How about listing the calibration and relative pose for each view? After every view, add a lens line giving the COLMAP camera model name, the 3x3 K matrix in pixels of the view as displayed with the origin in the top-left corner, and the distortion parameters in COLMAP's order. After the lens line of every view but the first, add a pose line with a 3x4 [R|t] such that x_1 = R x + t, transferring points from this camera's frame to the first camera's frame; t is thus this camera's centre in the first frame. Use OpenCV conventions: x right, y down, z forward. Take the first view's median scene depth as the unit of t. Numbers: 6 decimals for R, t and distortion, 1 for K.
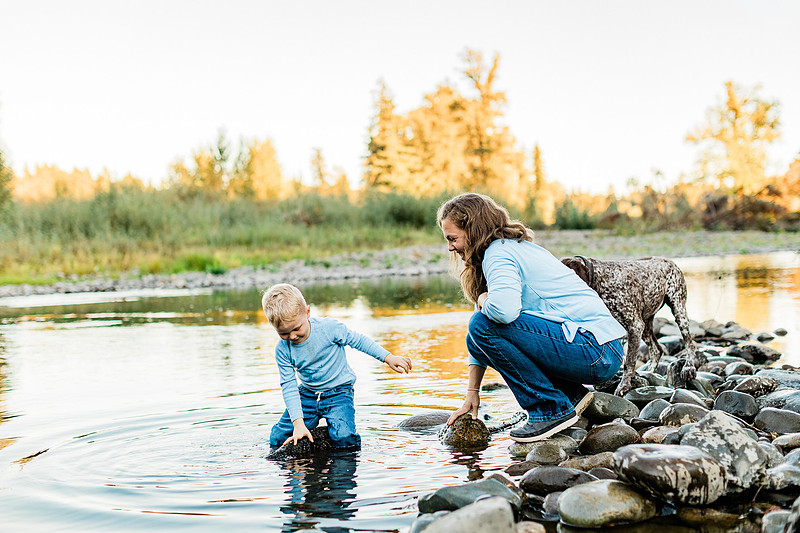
lens RADIAL K [[1135.7, 0, 414.0], [0, 1135.7, 247.9], [0, 0, 1]] dist [0.034760, 0.038257]
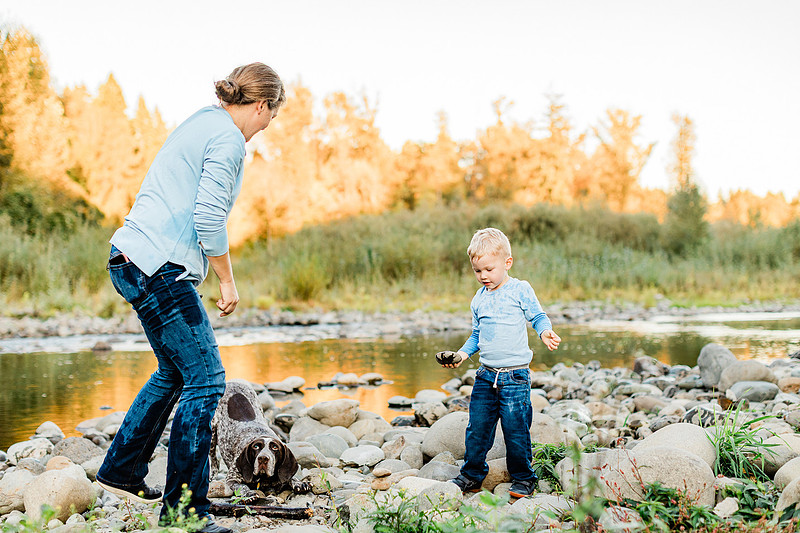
lens RADIAL K [[1247.7, 0, 366.6], [0, 1247.7, 269.1], [0, 0, 1]] dist [0.030072, 0.009561]
pose [[0.823398, 0.003117, -0.567455, 0.082121], [-0.003893, 0.999992, -0.000156, -0.005668], [0.567450, 0.002337, 0.823404, -0.240118]]
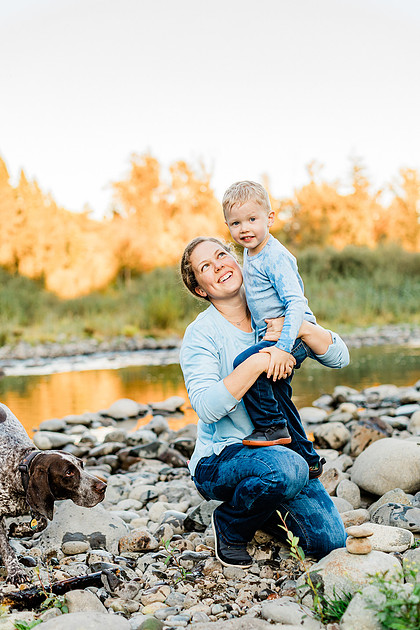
lens RADIAL K [[992.6, 0, 177.1], [0, 992.6, 316.3], [0, 0, 1]] dist [0.015765, 0.010558]
pose [[0.808046, -0.008967, -0.589052, 0.054639], [0.019294, 0.999751, 0.011248, -0.003851], [0.588804, -0.020454, 0.808017, -0.214556]]
